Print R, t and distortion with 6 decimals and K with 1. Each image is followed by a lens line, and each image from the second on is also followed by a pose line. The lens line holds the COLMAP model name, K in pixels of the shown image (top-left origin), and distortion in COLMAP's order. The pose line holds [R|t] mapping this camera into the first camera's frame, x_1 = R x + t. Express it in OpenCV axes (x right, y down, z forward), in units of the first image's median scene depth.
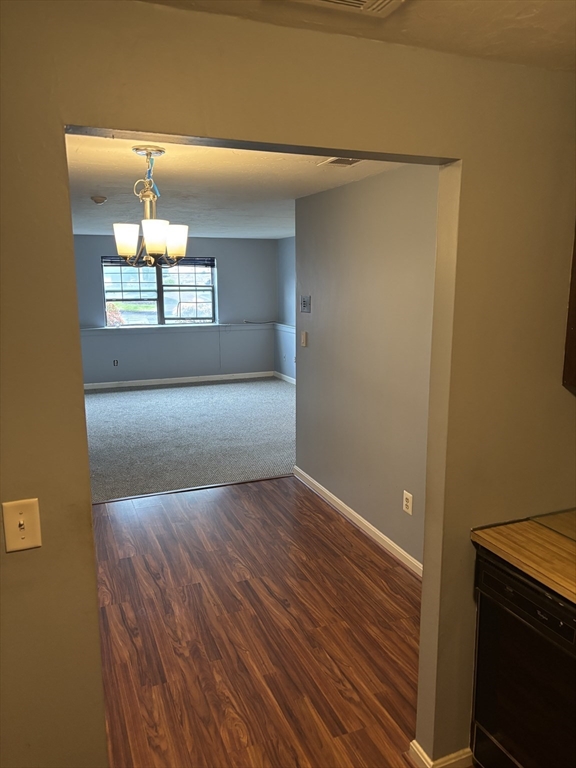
lens RADIAL K [[580.3, 0, 286.1], [0, 580.3, 384.8], [0, 0, 1]] dist [-0.004080, -0.006149]
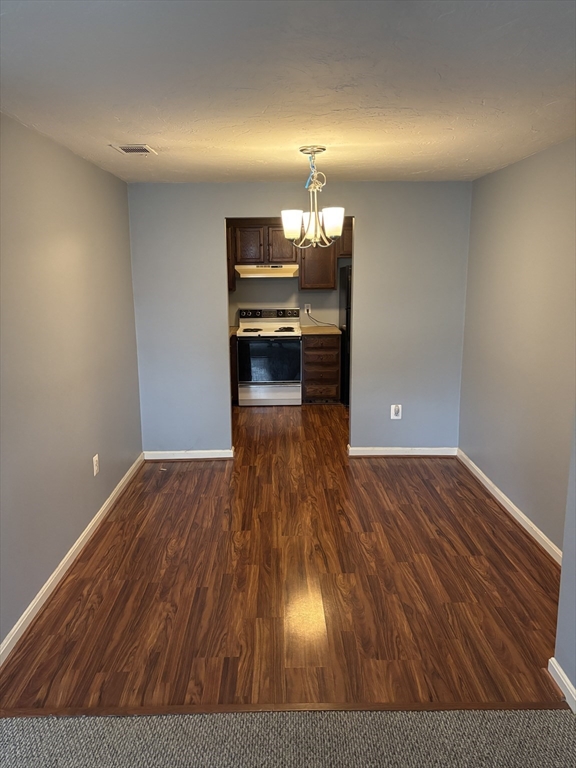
lens RADIAL K [[580.3, 0, 285.7], [0, 580.3, 382.2], [0, 0, 1]] dist [-0.004080, -0.006149]
pose [[-0.934743, -0.062436, 0.349796, -0.537753], [0.072765, 0.929943, 0.360433, -0.336103], [-0.347794, 0.362365, -0.864714, 1.896189]]
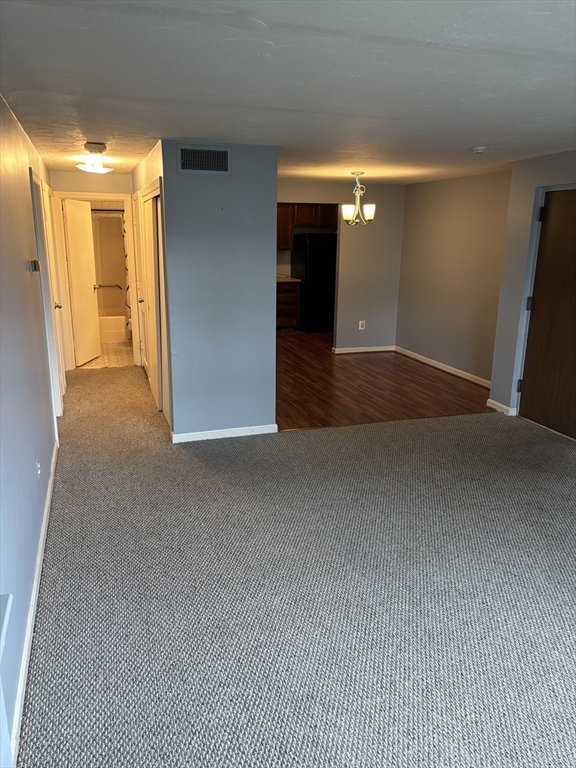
lens RADIAL K [[580.3, 0, 286.6], [0, 580.3, 384.9], [0, 0, 1]] dist [-0.004080, -0.006149]
pose [[-0.998039, -0.027198, 0.056372, -0.090005], [-0.000607, 0.904818, 0.425798, -0.531292], [-0.062587, 0.424928, -0.903061, 2.928352]]
